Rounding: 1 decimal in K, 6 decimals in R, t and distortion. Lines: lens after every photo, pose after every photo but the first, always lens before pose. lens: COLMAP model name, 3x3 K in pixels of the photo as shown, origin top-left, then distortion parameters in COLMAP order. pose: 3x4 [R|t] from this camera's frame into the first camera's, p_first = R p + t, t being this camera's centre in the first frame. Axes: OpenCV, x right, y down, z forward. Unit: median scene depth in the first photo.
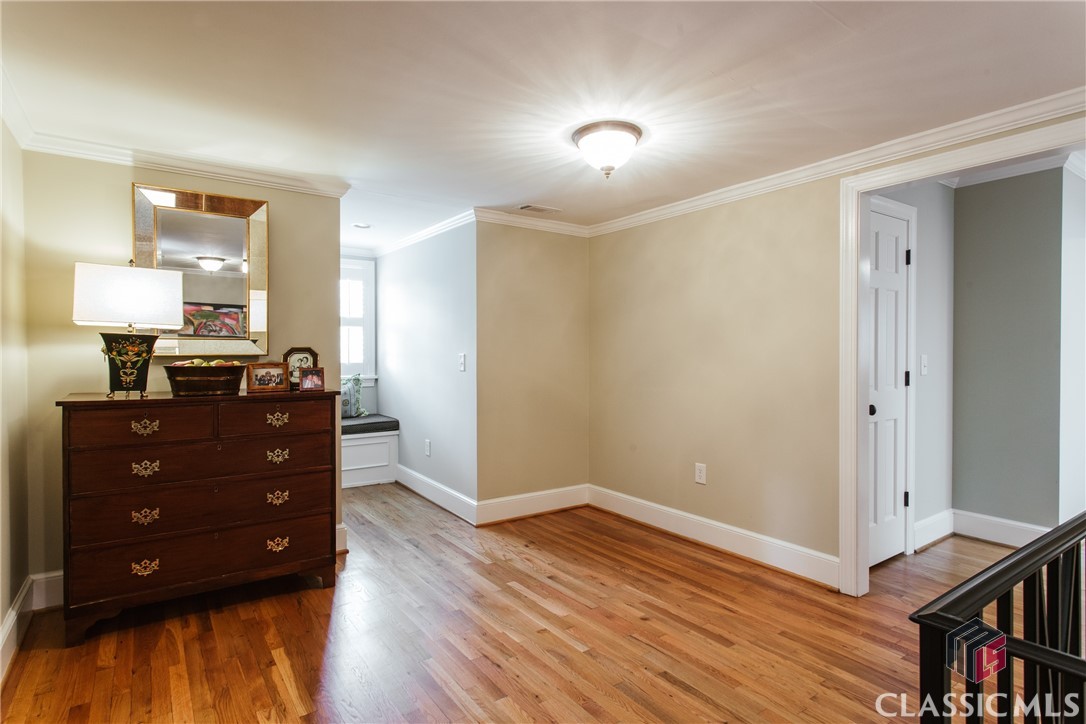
lens RADIAL K [[559.0, 0, 543.0], [0, 559.0, 362.0], [0, 0, 1]] dist [0.000336, 0.000411]
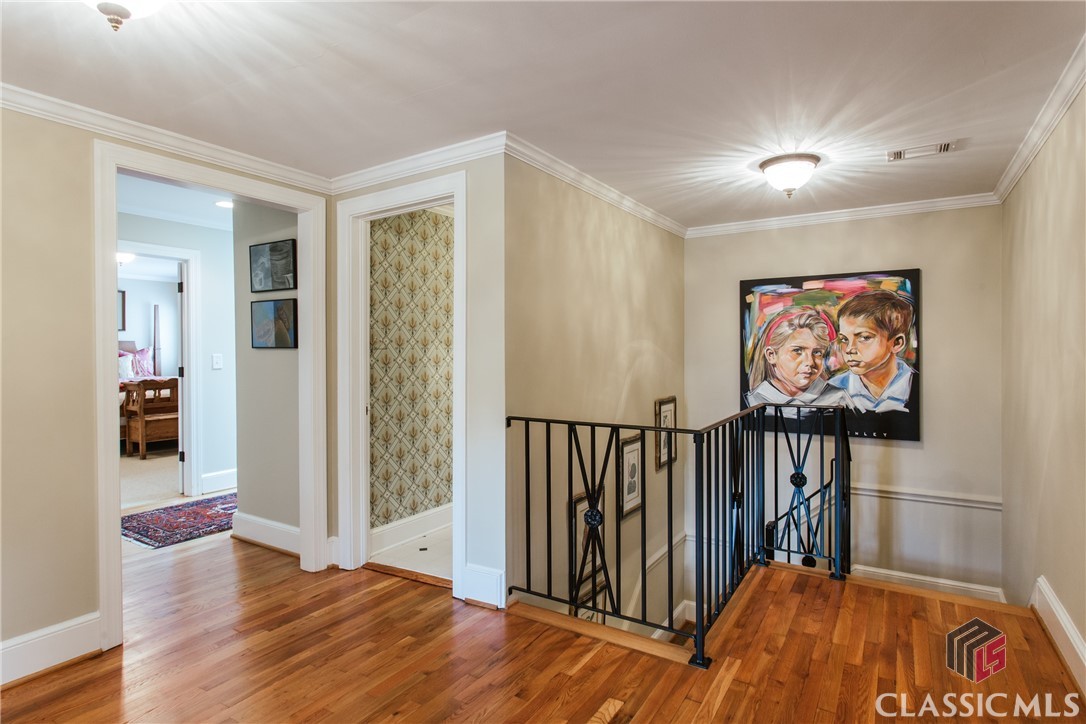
lens RADIAL K [[559.0, 0, 543.0], [0, 559.0, 362.0], [0, 0, 1]] dist [0.000336, 0.000411]
pose [[-0.370983, -0.015576, 0.928509, -0.599950], [0.018018, 0.999550, 0.023967, -0.018858], [-0.928465, 0.025621, -0.370536, 0.926708]]
